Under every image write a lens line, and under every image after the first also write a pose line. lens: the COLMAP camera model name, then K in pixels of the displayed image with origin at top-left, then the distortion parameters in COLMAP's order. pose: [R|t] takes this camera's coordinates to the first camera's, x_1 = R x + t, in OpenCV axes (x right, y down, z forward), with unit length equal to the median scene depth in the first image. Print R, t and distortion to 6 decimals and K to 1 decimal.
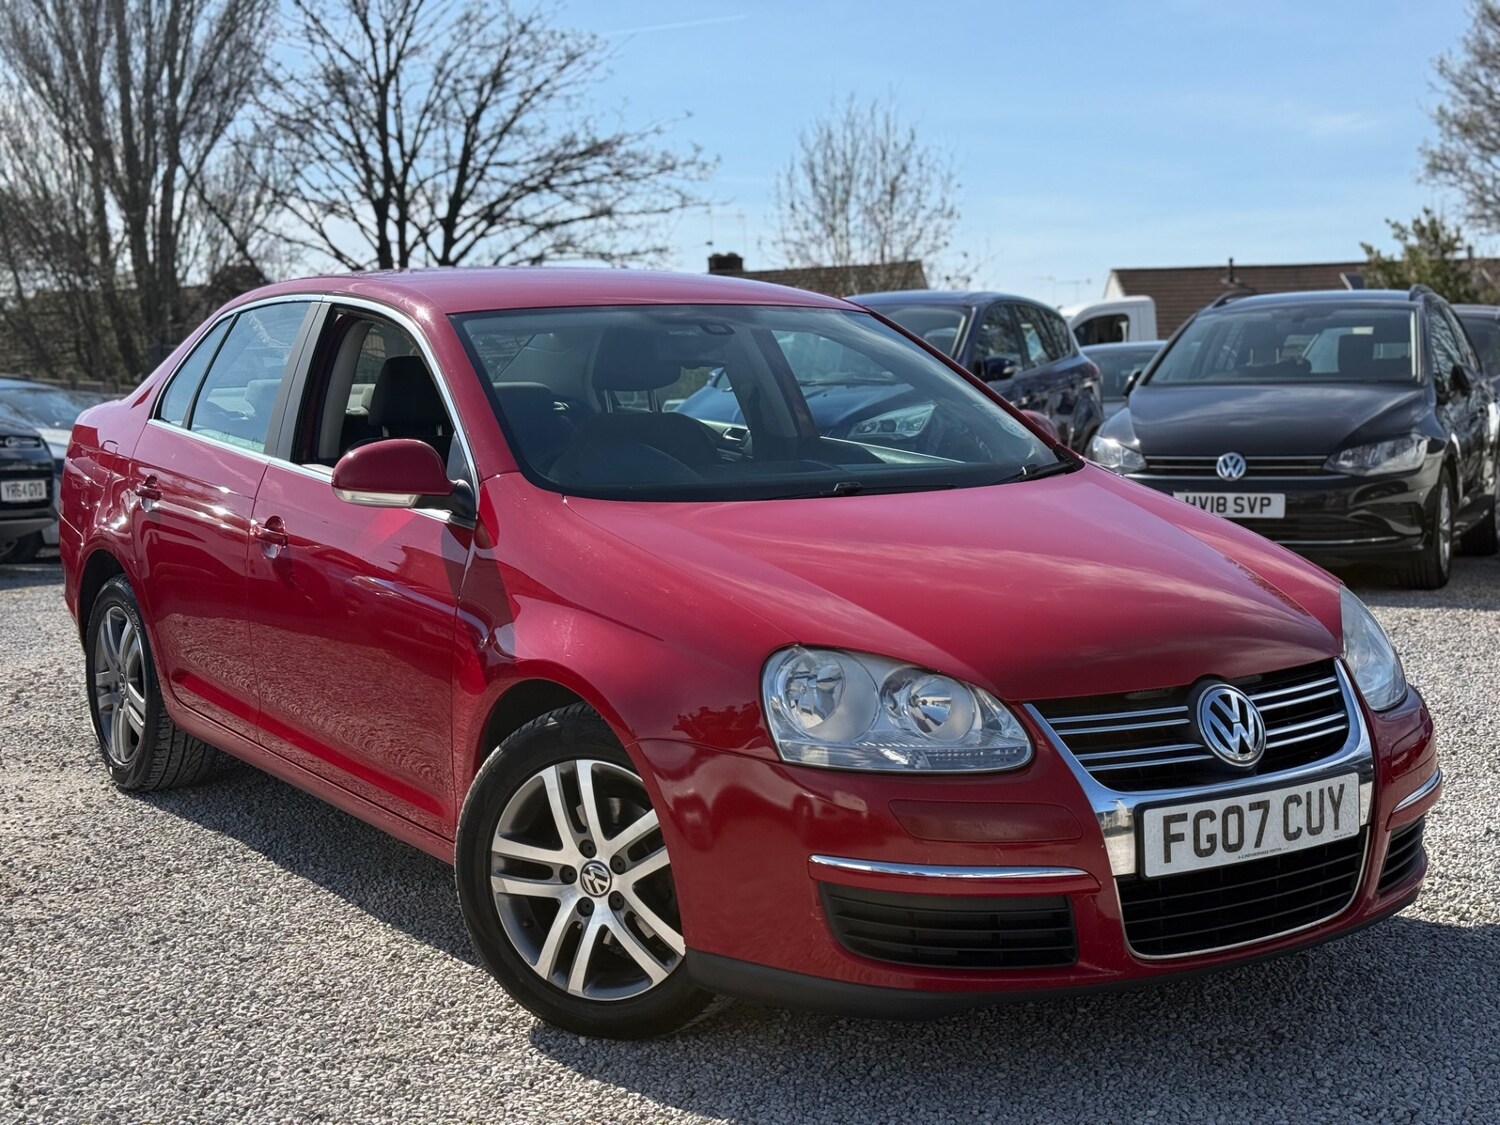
lens RADIAL K [[2103.0, 0, 762.4], [0, 2103.0, 571.6], [0, 0, 1]] dist [0.113937, 0.000000]
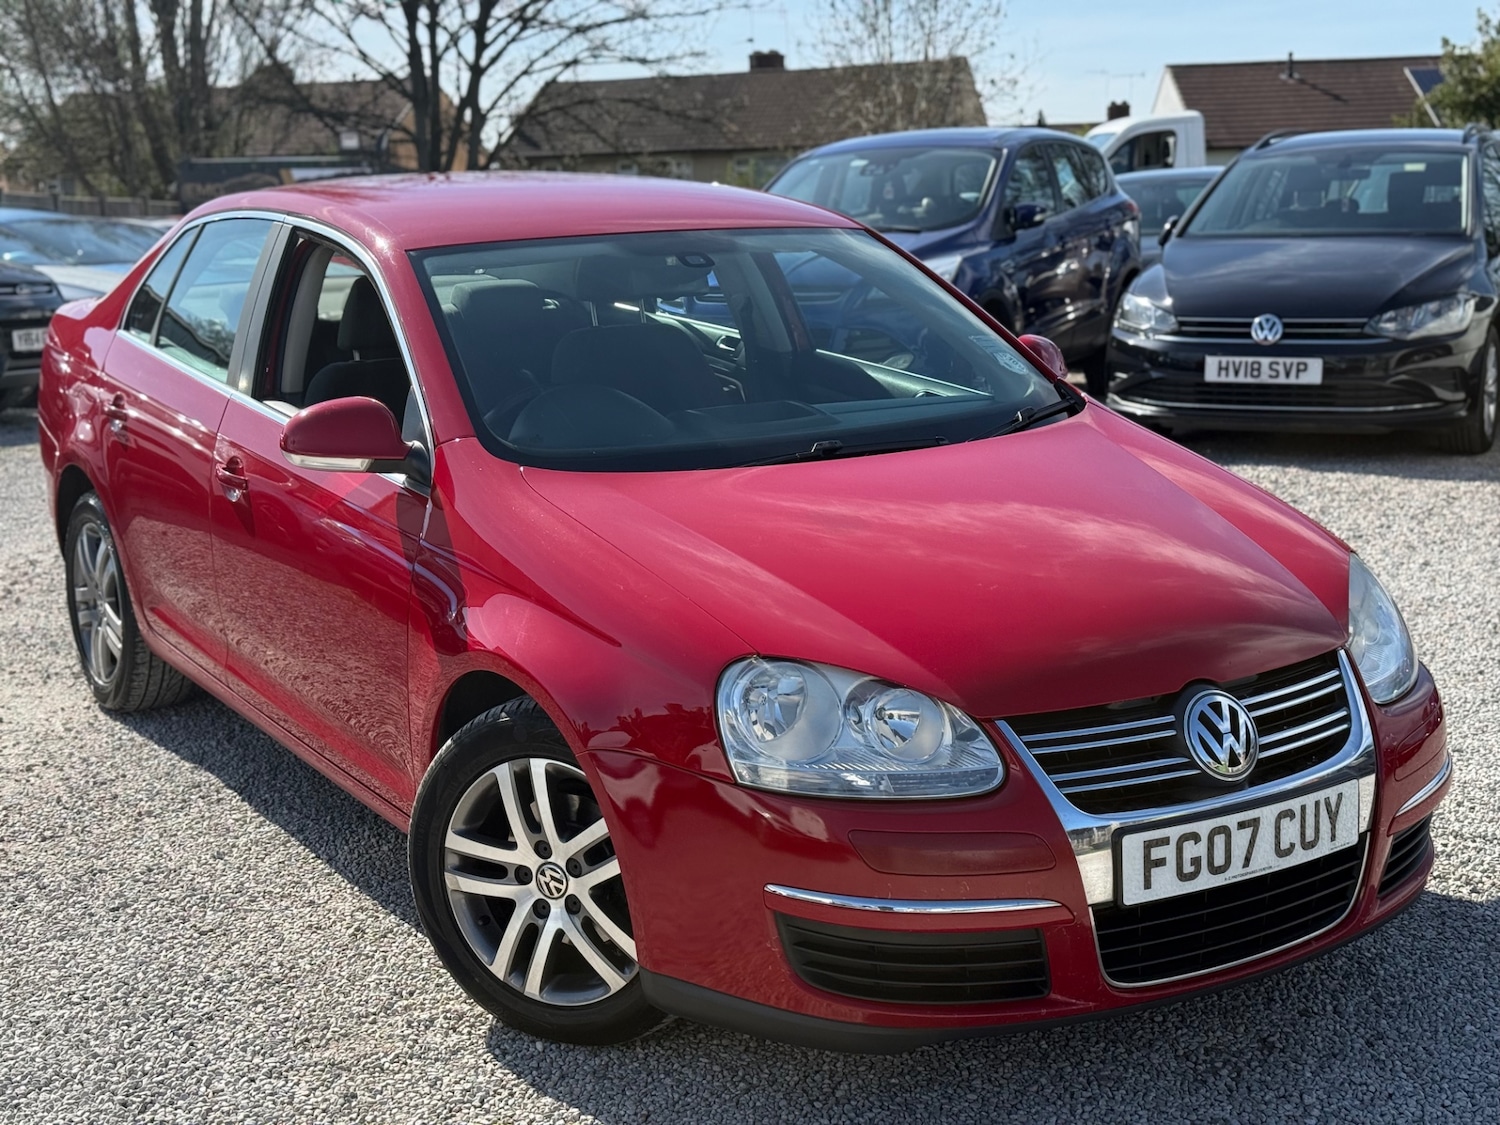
lens RADIAL K [[2103.0, 0, 745.3], [0, 2103.0, 559.1], [0, 0, 1]] dist [0.113937, 0.000000]
pose [[0.999534, 0.001731, -0.030462, 0.036512], [0.001044, 0.995865, 0.090835, -0.083795], [0.030494, -0.090824, 0.995400, 0.062752]]
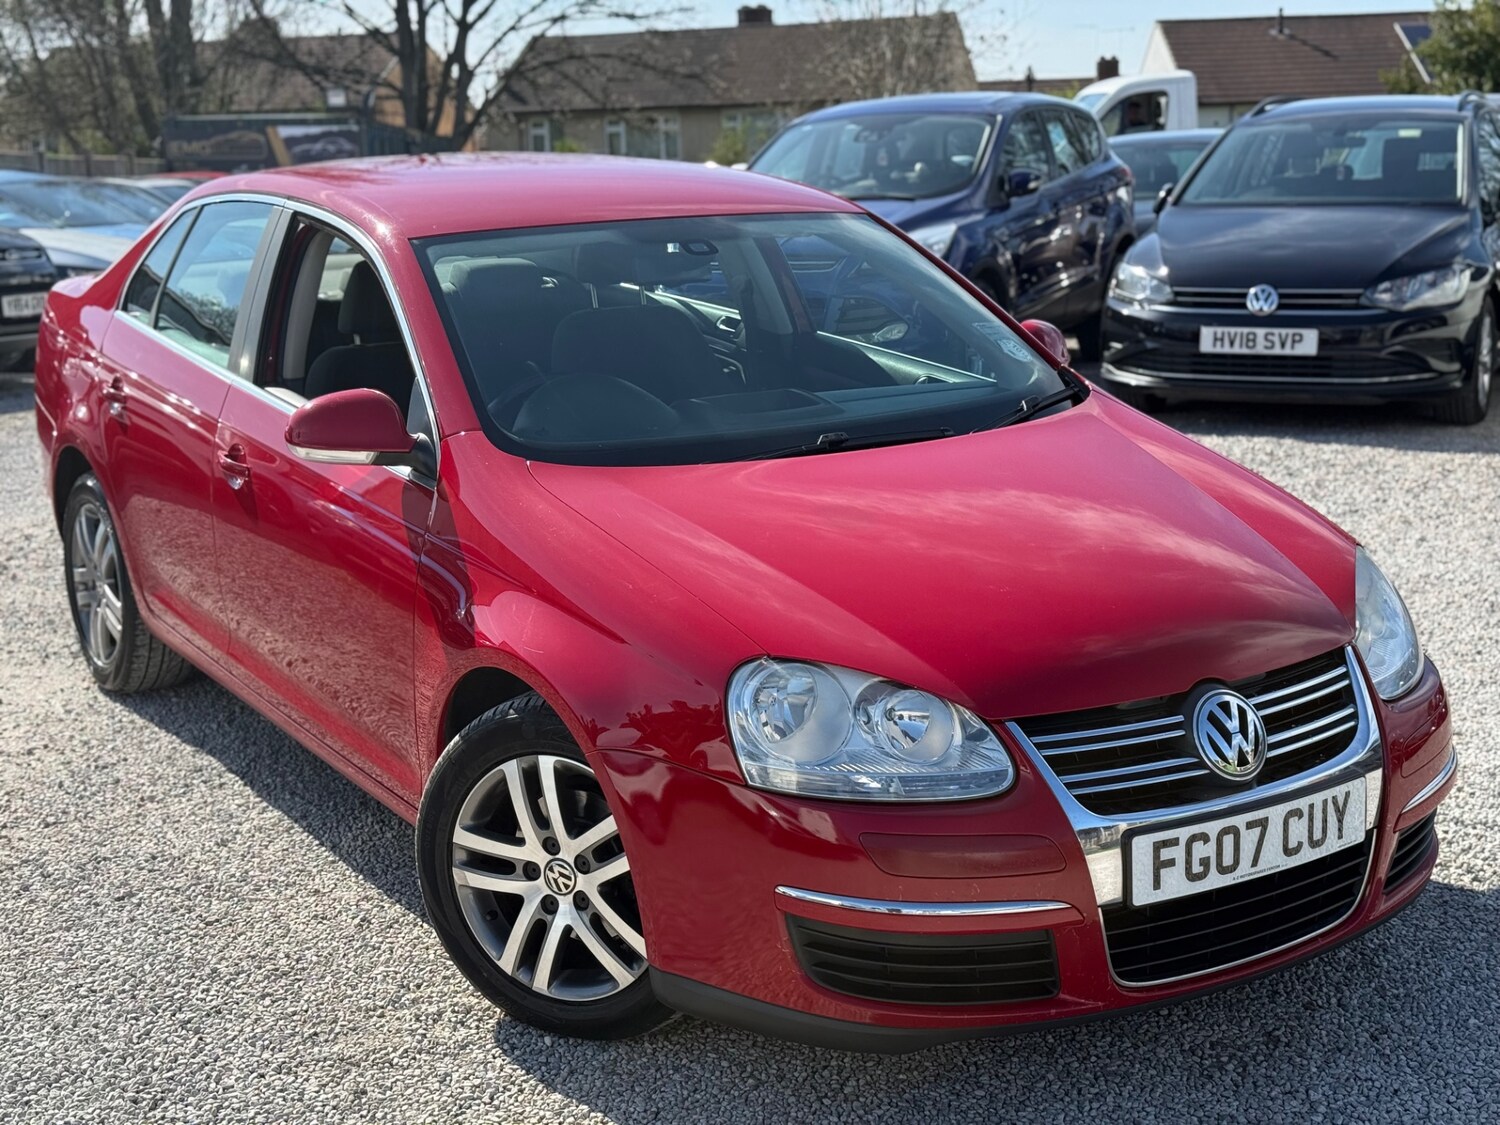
lens RADIAL K [[2103.0, 0, 744.2], [0, 2103.0, 553.1], [0, 0, 1]] dist [0.113937, 0.000000]
pose [[0.999692, 0.002358, -0.024709, 0.027109], [0.000358, 0.994005, 0.109336, -0.102148], [0.024819, -0.109311, 0.993698, 0.064899]]
